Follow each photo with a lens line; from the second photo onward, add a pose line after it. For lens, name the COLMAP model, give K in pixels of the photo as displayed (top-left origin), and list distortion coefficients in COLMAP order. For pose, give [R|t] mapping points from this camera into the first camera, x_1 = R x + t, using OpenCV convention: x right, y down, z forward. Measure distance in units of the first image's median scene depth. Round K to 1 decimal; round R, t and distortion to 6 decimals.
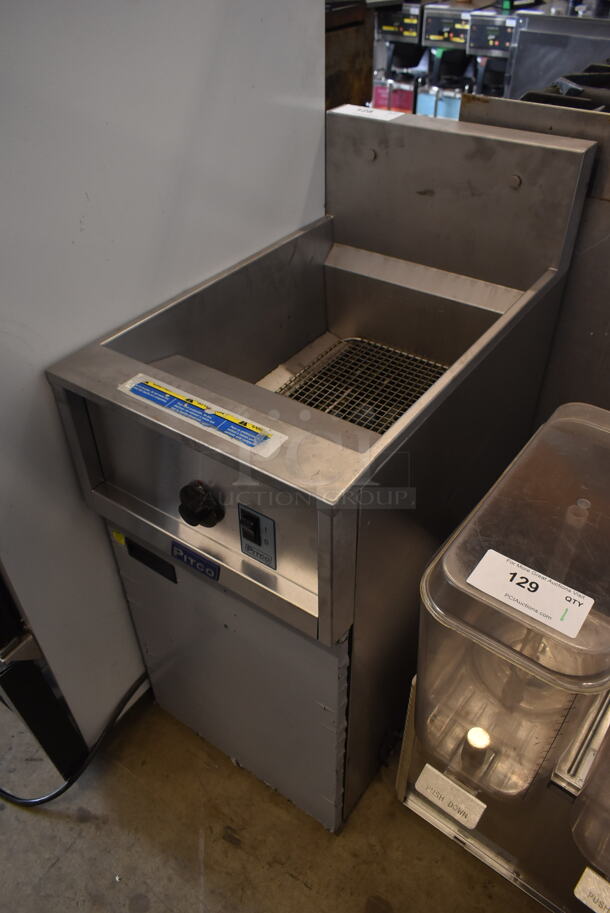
lens RADIAL K [[695.7, 0, 305.0], [0, 695.7, 456.5], [0, 0, 1]] dist [-0.007317, -0.001062]
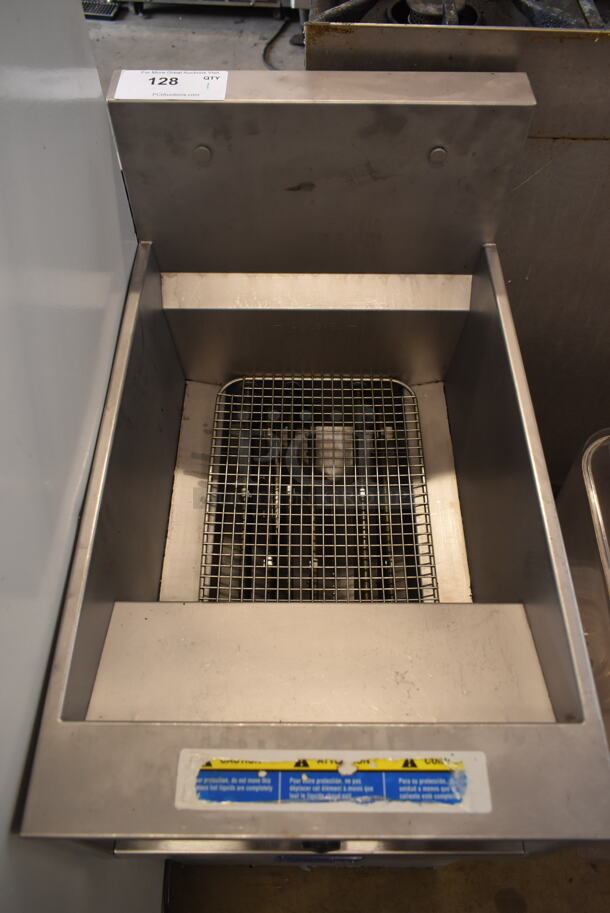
lens RADIAL K [[695.7, 0, 305.0], [0, 695.7, 456.5], [0, 0, 1]] dist [-0.007317, -0.001062]
pose [[0.819853, -0.466775, 0.331605, -0.174539], [0.347994, 0.866120, 0.358798, -0.396461], [-0.454687, -0.178765, 0.872527, 0.355410]]
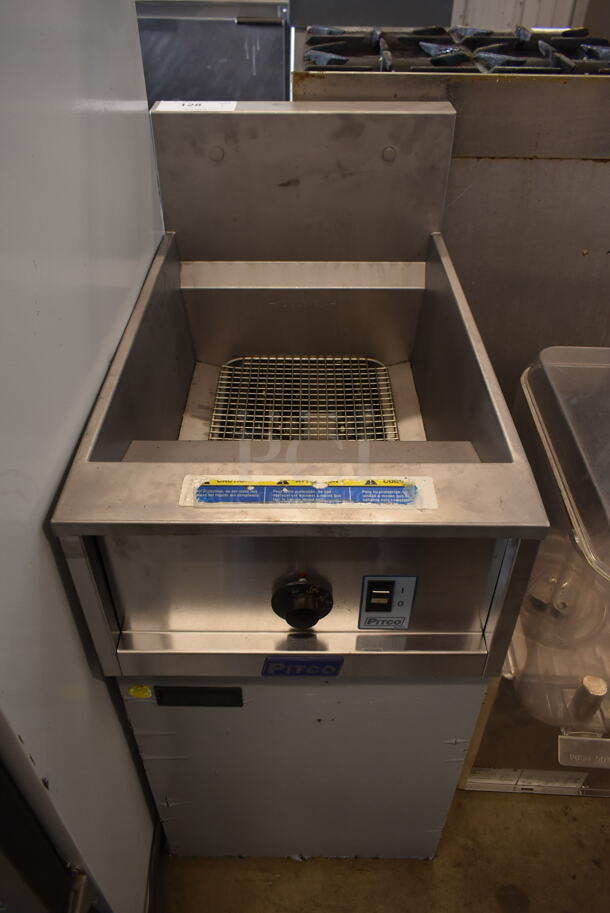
lens RADIAL K [[693.8, 0, 305.0], [0, 693.8, 456.5], [0, 0, 1]] dist [-0.009645, -0.001362]
pose [[0.819101, -0.355597, 0.450138, -0.349688], [0.352310, 0.931104, 0.094460, -0.124274], [-0.452715, 0.081216, 0.887949, 0.211105]]
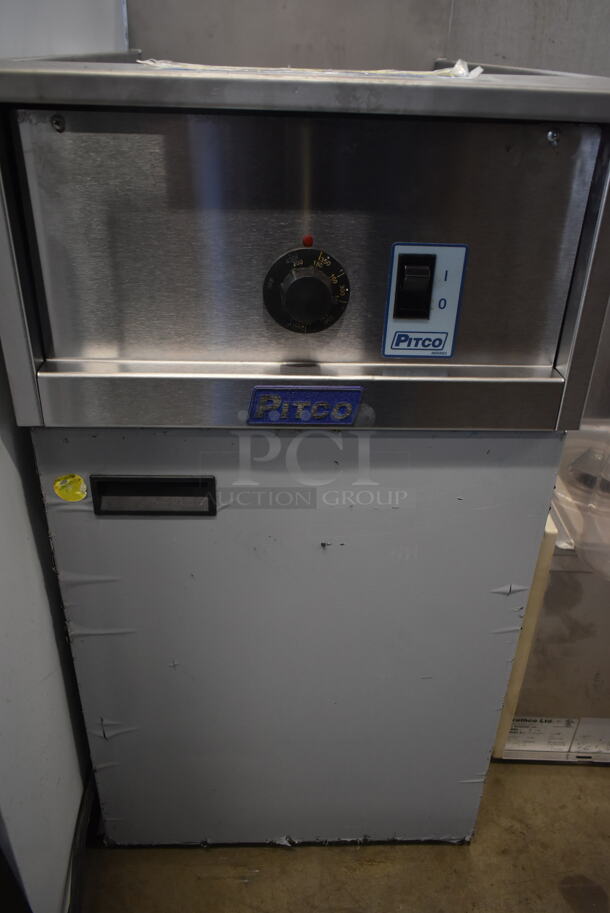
lens RADIAL K [[715.7, 0, 303.2], [0, 715.7, 450.9], [0, 0, 1]] dist [-0.012772, 0.000973]
pose [[0.796671, -0.265933, 0.542766, -0.393171], [0.353776, 0.933273, -0.062007, 0.178169], [-0.490059, 0.241417, 0.837592, 0.420696]]
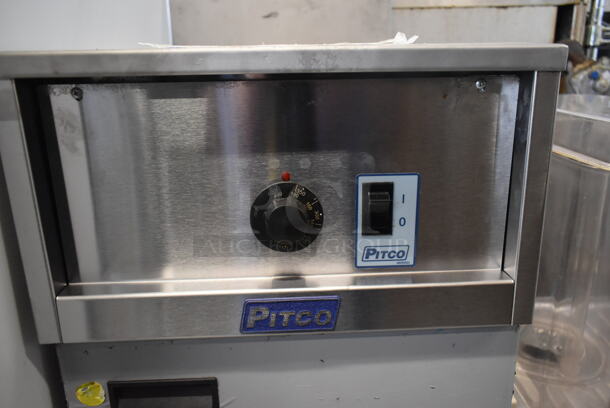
lens RADIAL K [[485.8, 0, 307.9], [0, 485.8, 203.5], [0, 0, 1]] dist [-0.013570, -0.003455]
pose [[0.791537, -0.174211, 0.585764, -0.317733], [0.394547, 0.877656, -0.272125, 0.152790], [-0.466693, 0.446508, 0.763432, 0.484590]]
